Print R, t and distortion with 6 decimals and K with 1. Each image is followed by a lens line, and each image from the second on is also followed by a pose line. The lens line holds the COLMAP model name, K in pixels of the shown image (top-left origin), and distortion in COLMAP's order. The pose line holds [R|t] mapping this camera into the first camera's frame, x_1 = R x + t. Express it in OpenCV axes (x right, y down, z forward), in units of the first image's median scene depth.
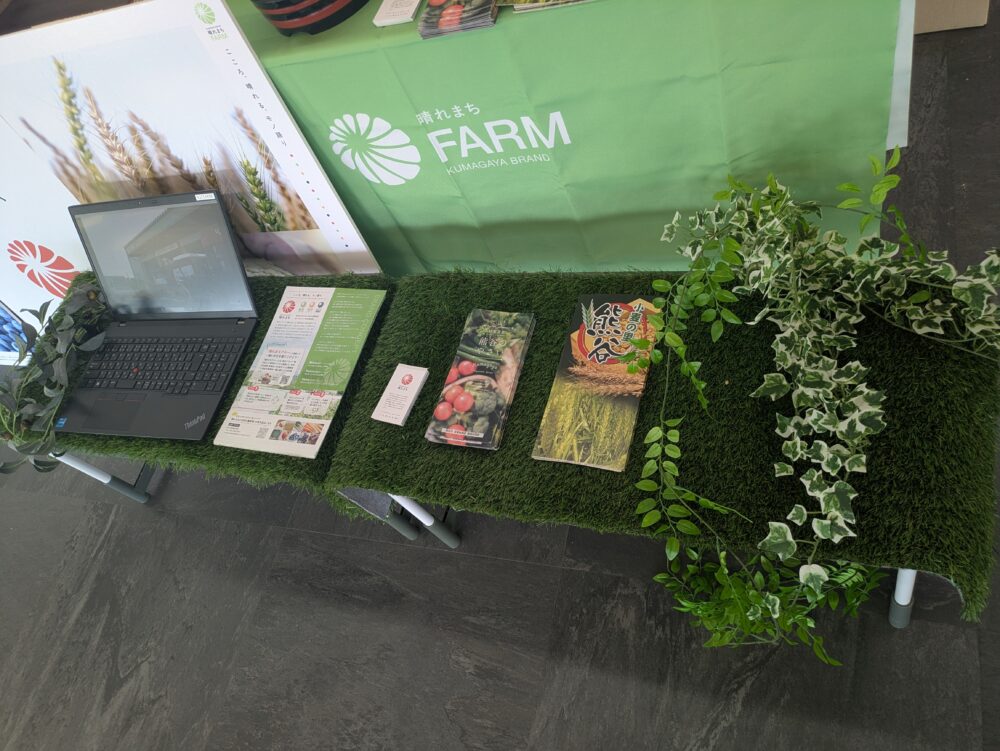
lens RADIAL K [[750.0, 0, 495.0], [0, 750.0, 376.2], [0, 0, 1]] dist [0.028263, -0.028397]
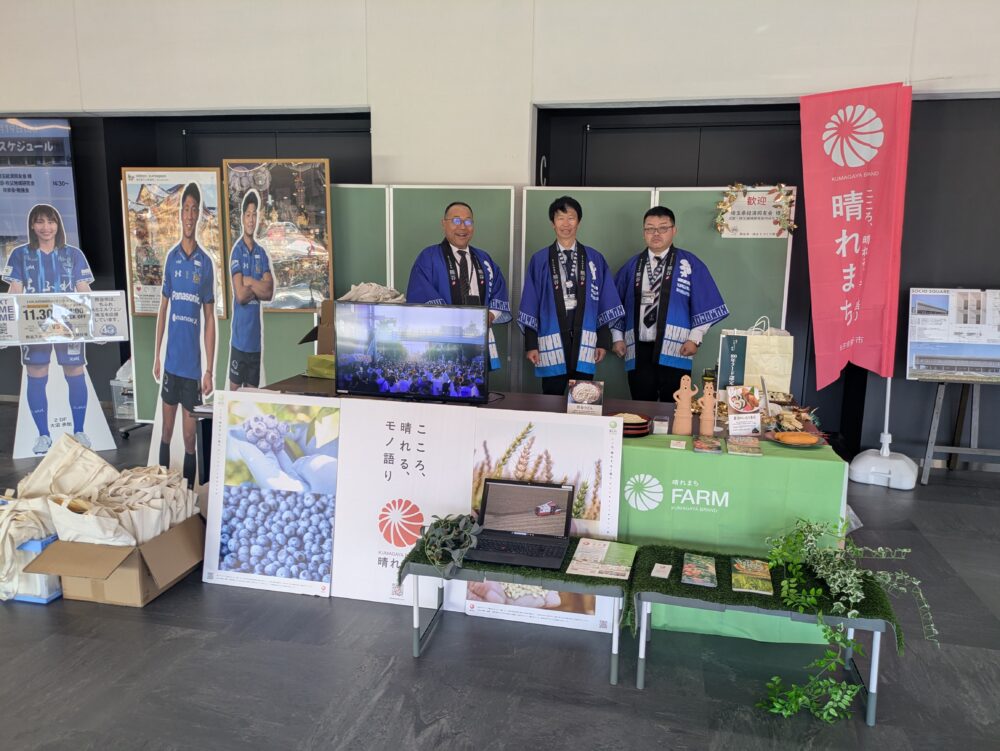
lens RADIAL K [[750.0, 0, 508.2], [0, 750.0, 376.1], [0, 0, 1]] dist [0.028263, -0.028397]
pose [[0.928916, 0.356119, 0.101467, -1.002159], [-0.162292, 0.637842, -0.752874, 1.451187], [-0.332832, 0.682889, 0.650297, -0.756828]]
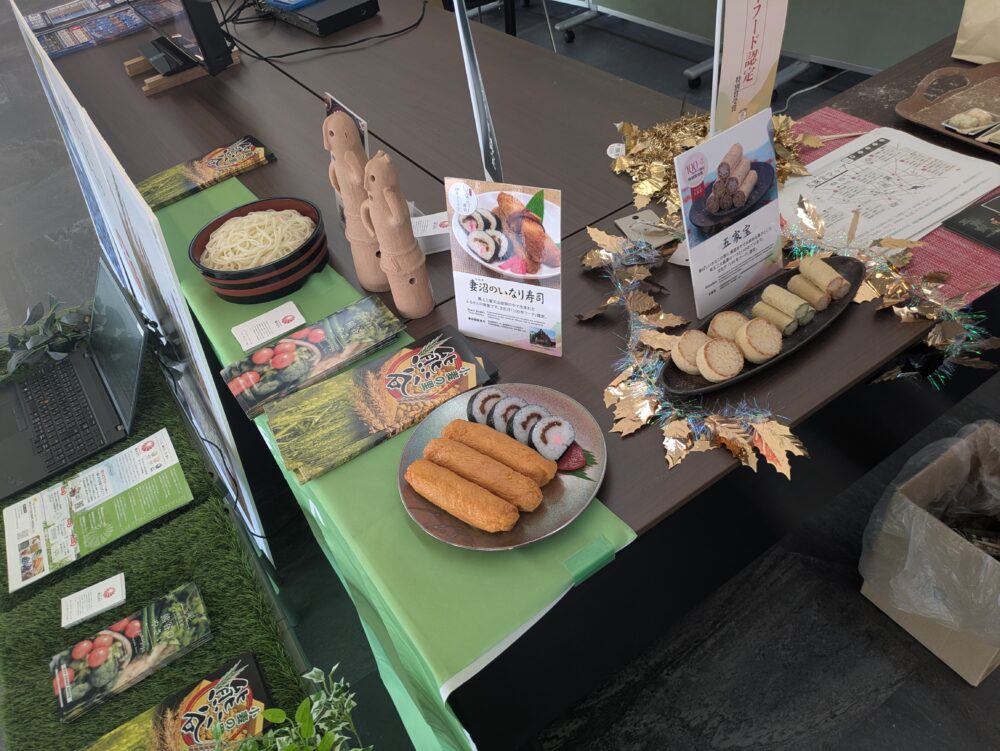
lens RADIAL K [[750.0, 0, 500.0], [0, 750.0, 370.0], [0, 0, 1]] dist [0.028263, -0.028397]
pose [[0.747687, 0.598380, -0.287935, 0.411142], [-0.611411, 0.789528, 0.053117, -0.633419], [0.259116, 0.136332, 0.956176, 0.083884]]
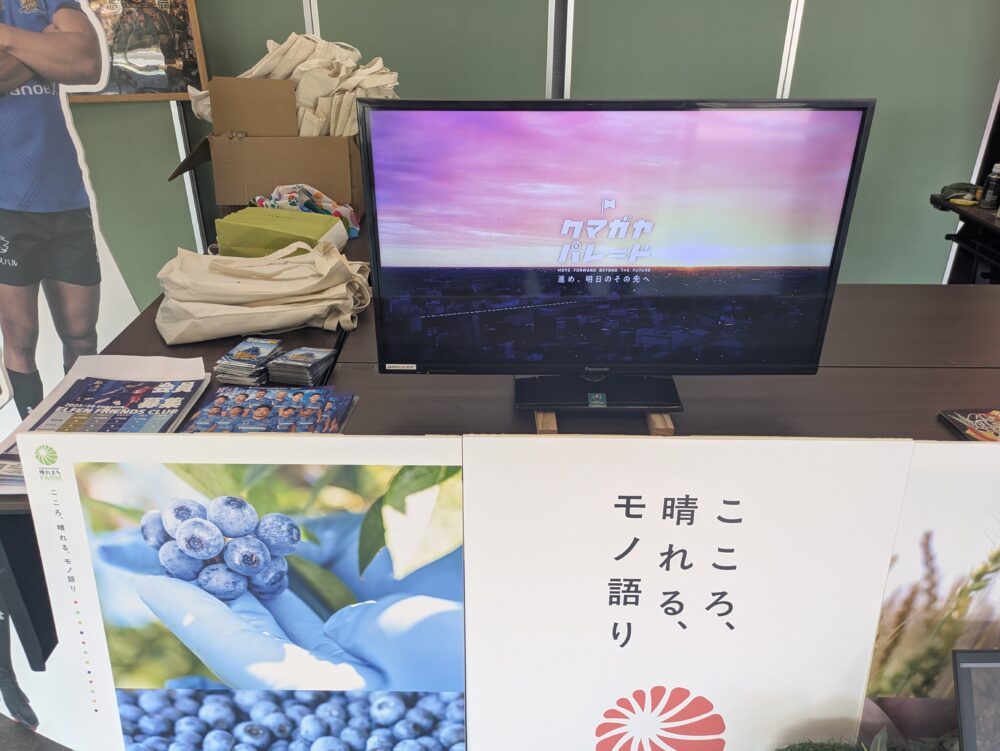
lens RADIAL K [[750.0, 0, 489.2], [0, 750.0, 375.1], [0, 0, 1]] dist [0.028263, -0.028397]
pose [[0.905939, 0.202012, 0.372110, -1.580388], [0.027888, 0.848466, -0.528514, -0.091833], [-0.422489, 0.489179, 0.763025, 0.601161]]
